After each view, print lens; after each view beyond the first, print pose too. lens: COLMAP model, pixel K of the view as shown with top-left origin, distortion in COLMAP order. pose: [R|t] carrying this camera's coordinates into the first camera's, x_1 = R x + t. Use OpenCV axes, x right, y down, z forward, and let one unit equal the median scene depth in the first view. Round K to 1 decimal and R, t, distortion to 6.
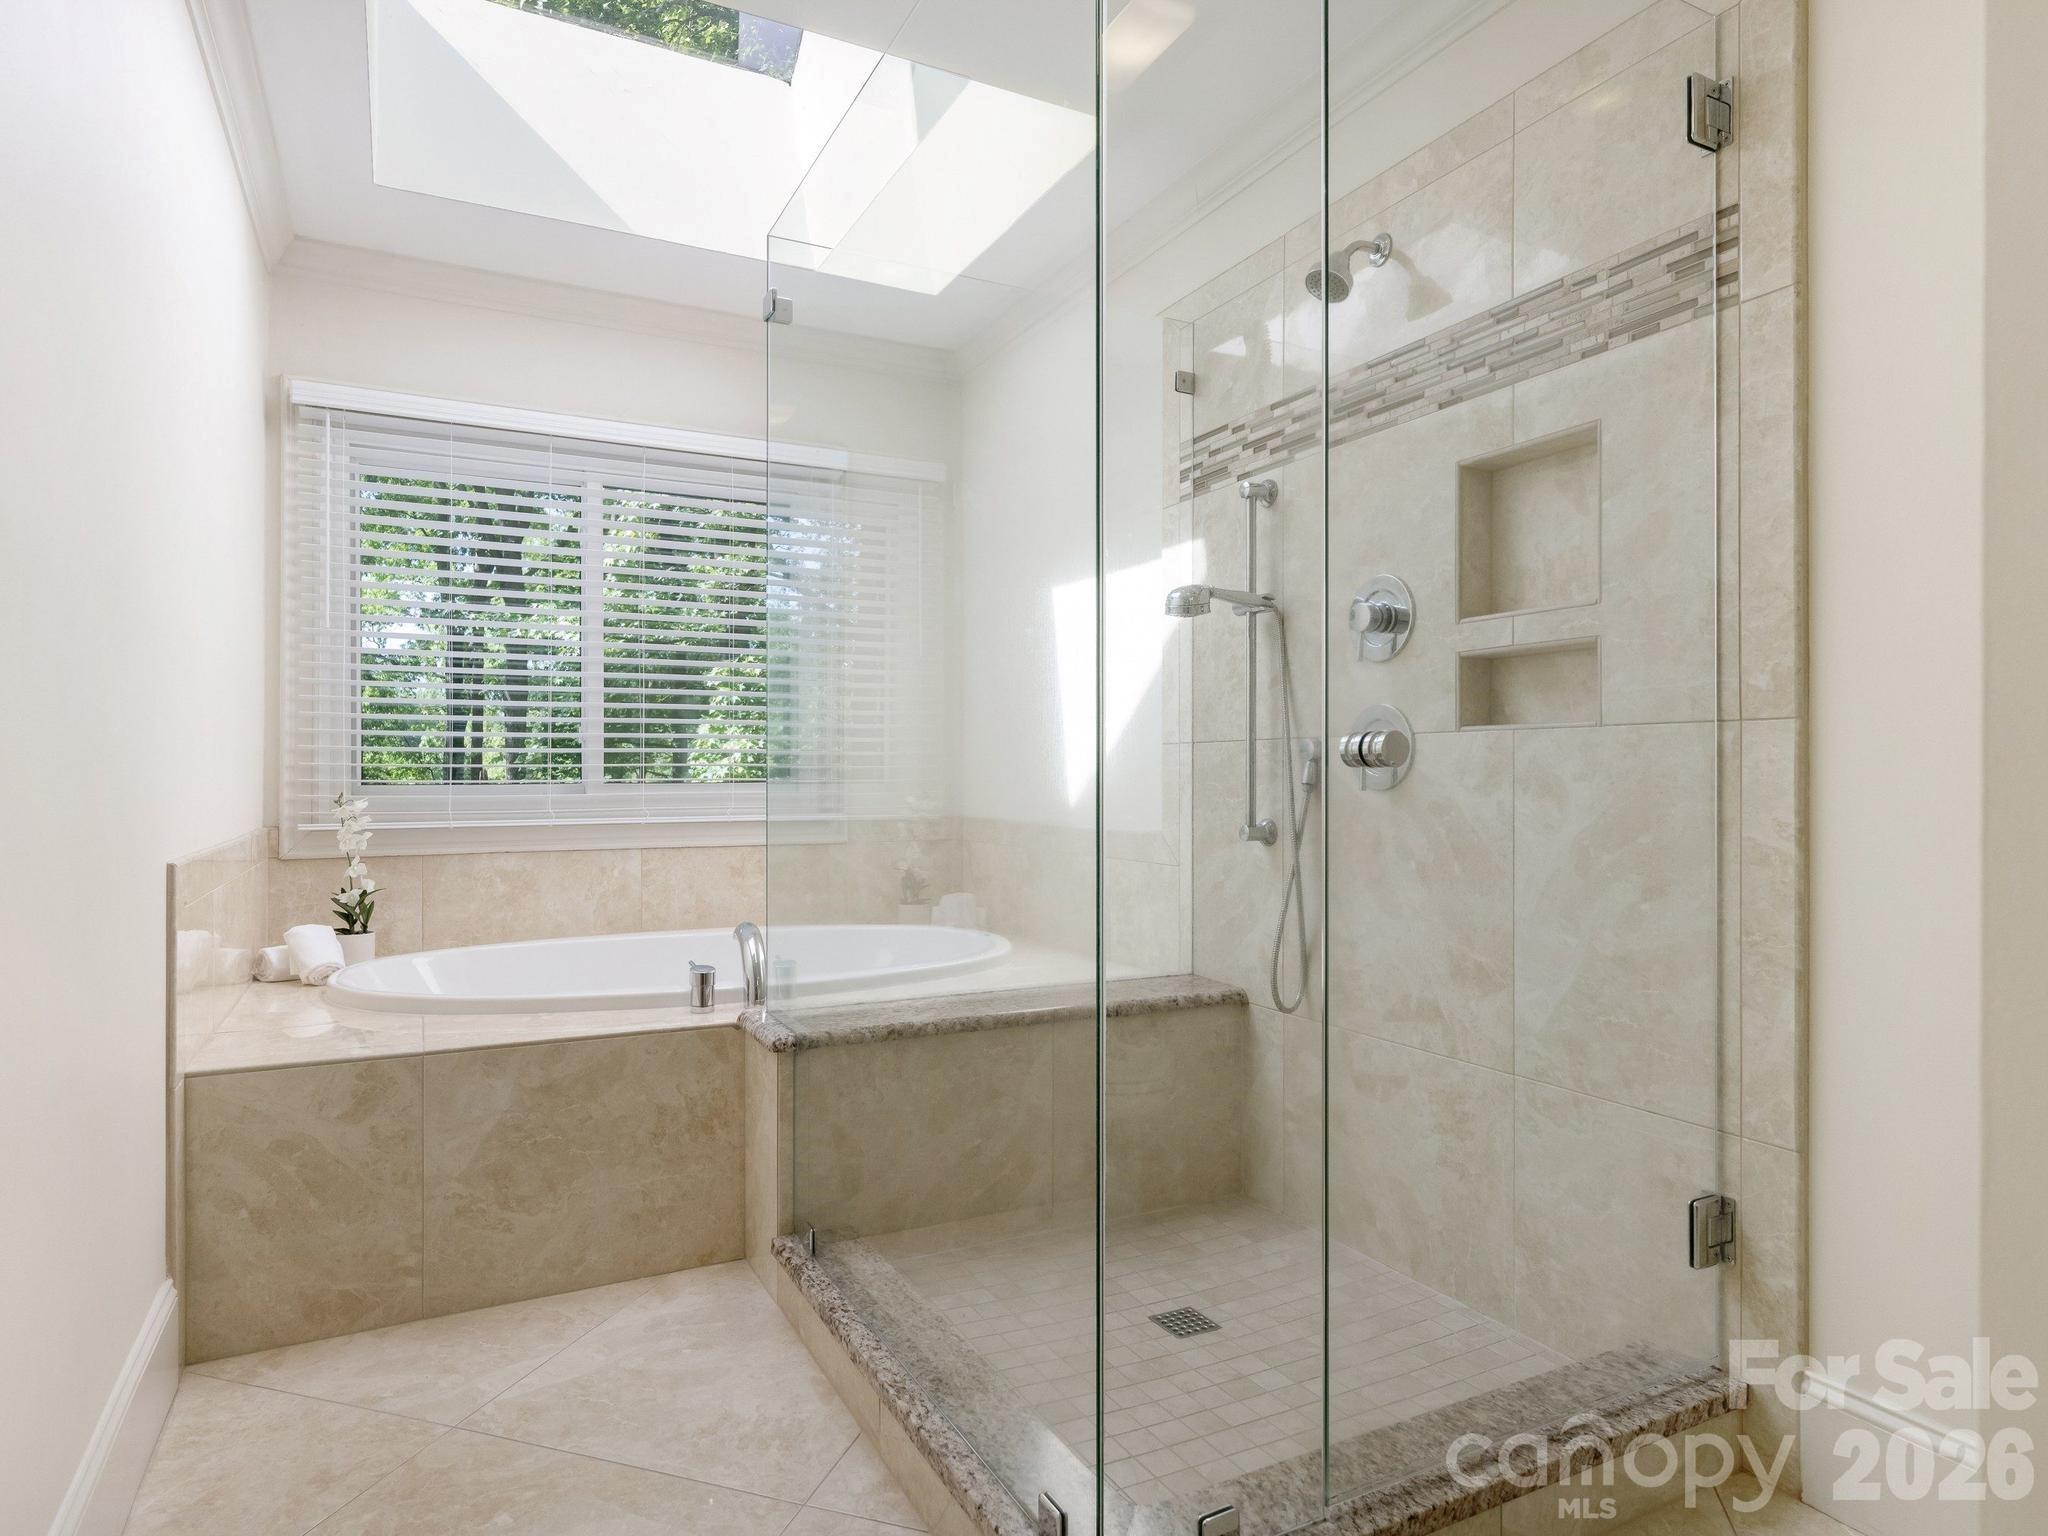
lens RADIAL K [[1169.1, 0, 1013.0], [0, 1169.1, 772.3], [0, 0, 1]] dist [-0.000906, 0.000189]
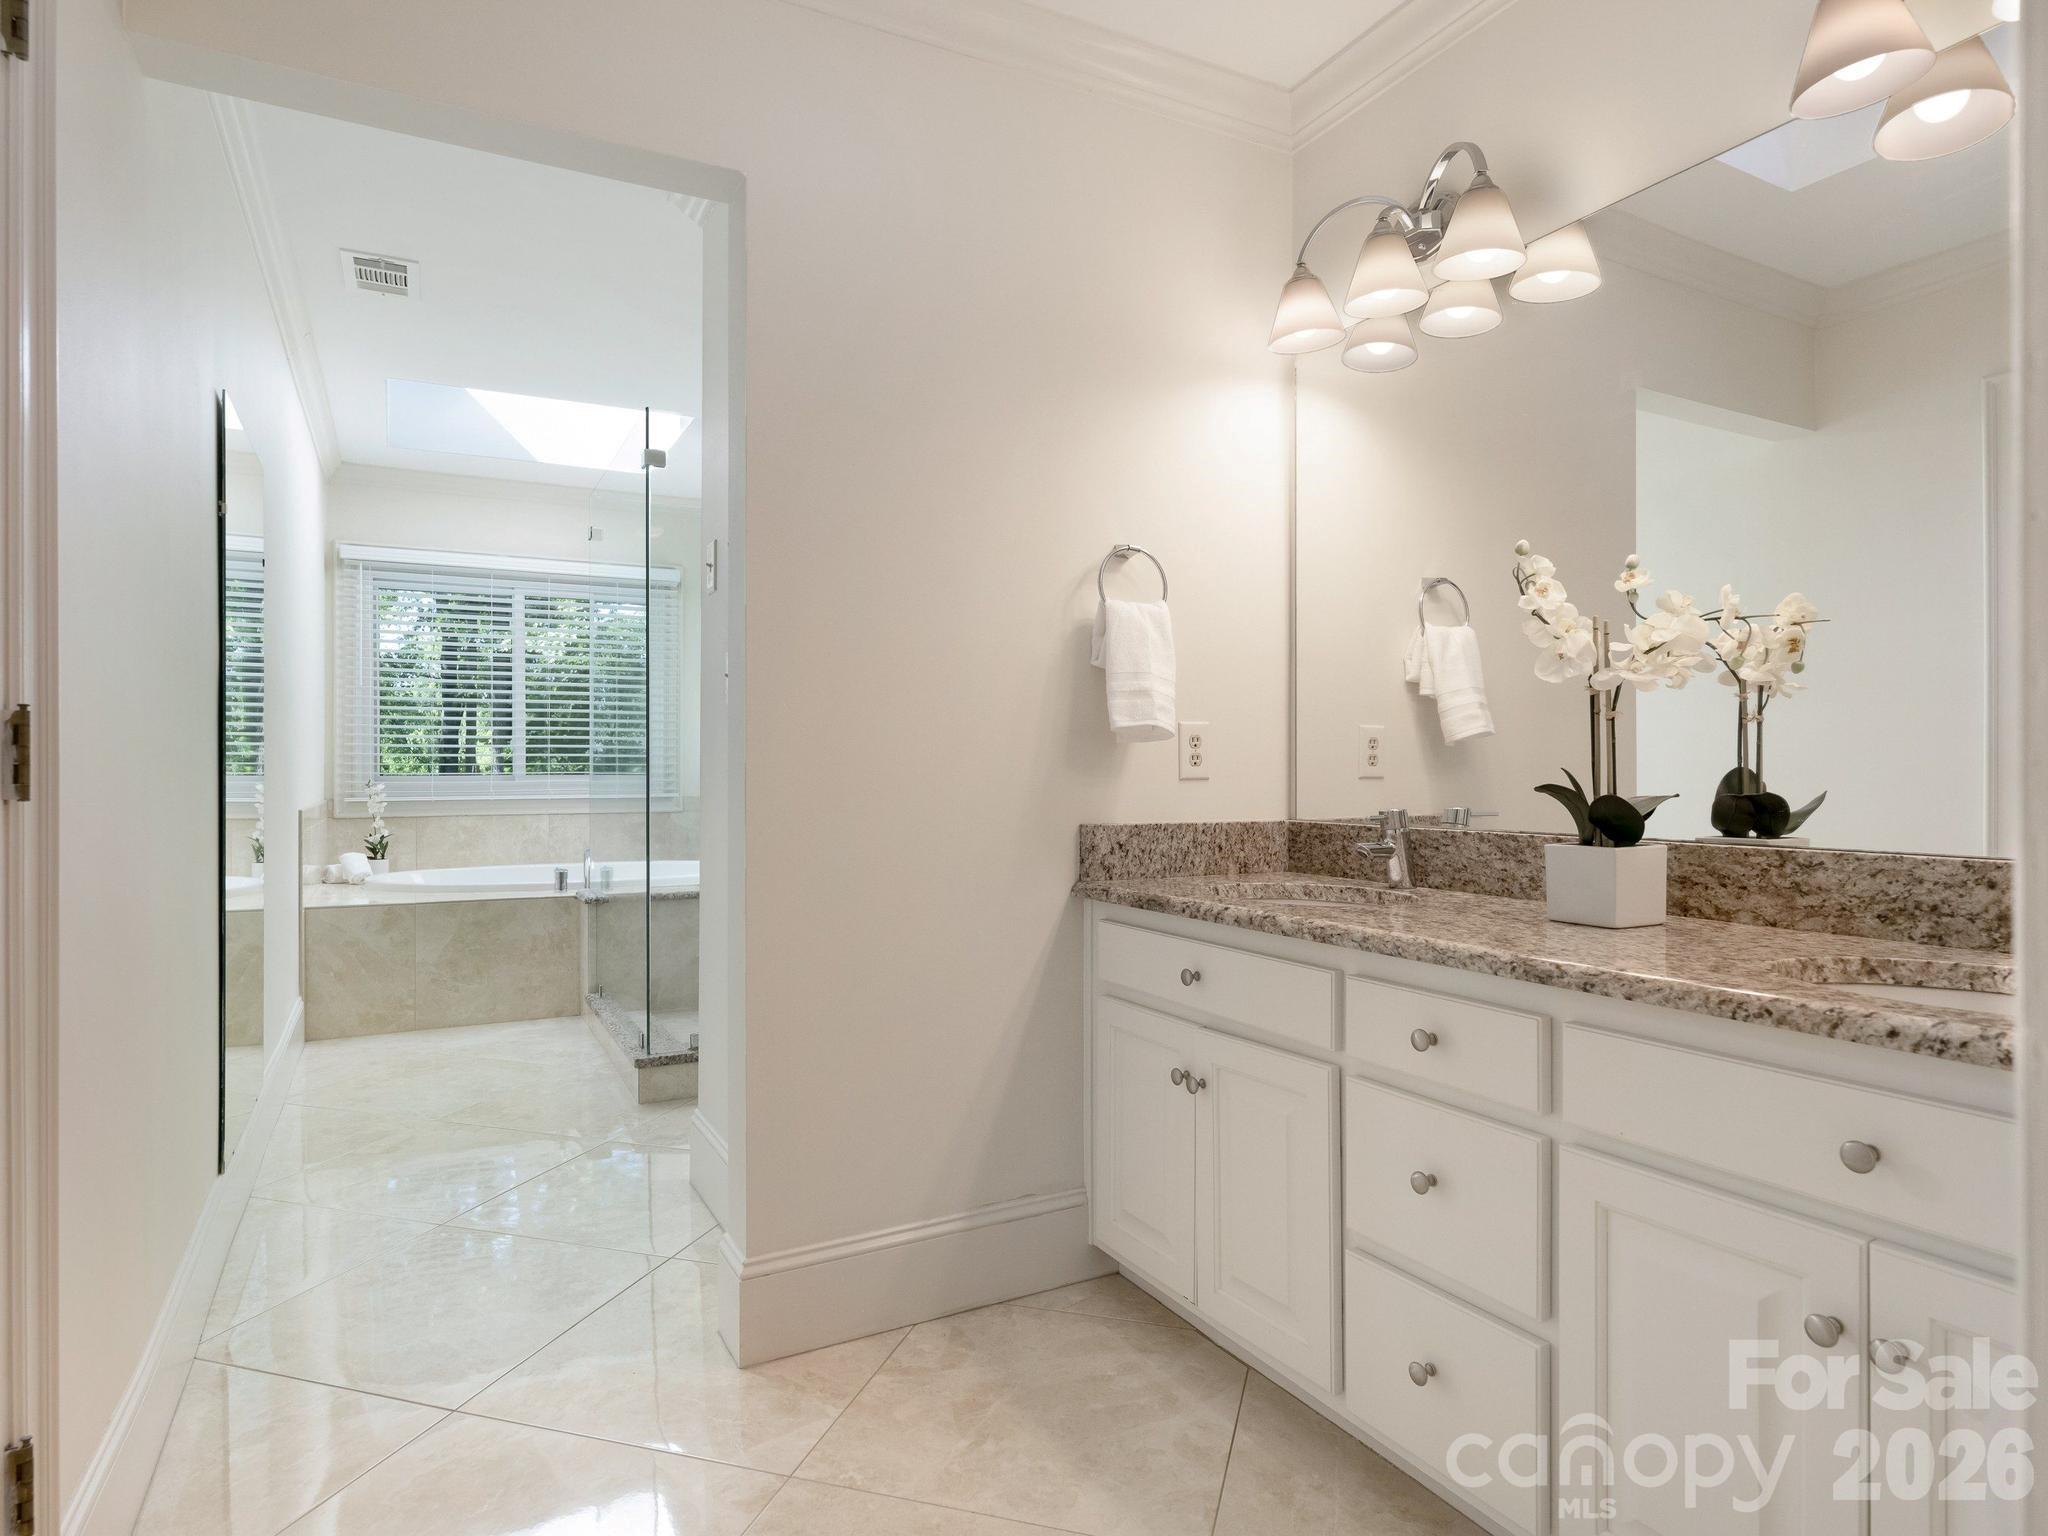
lens RADIAL K [[1169.1, 0, 1035.6], [0, 1169.1, 767.7], [0, 0, 1]] dist [-0.000906, 0.000189]
pose [[0.999846, 0.000894, 0.017529, 0.406337], [-0.000966, 0.999991, 0.004057, -0.009660], [-0.017526, -0.004074, 0.999838, -0.793885]]
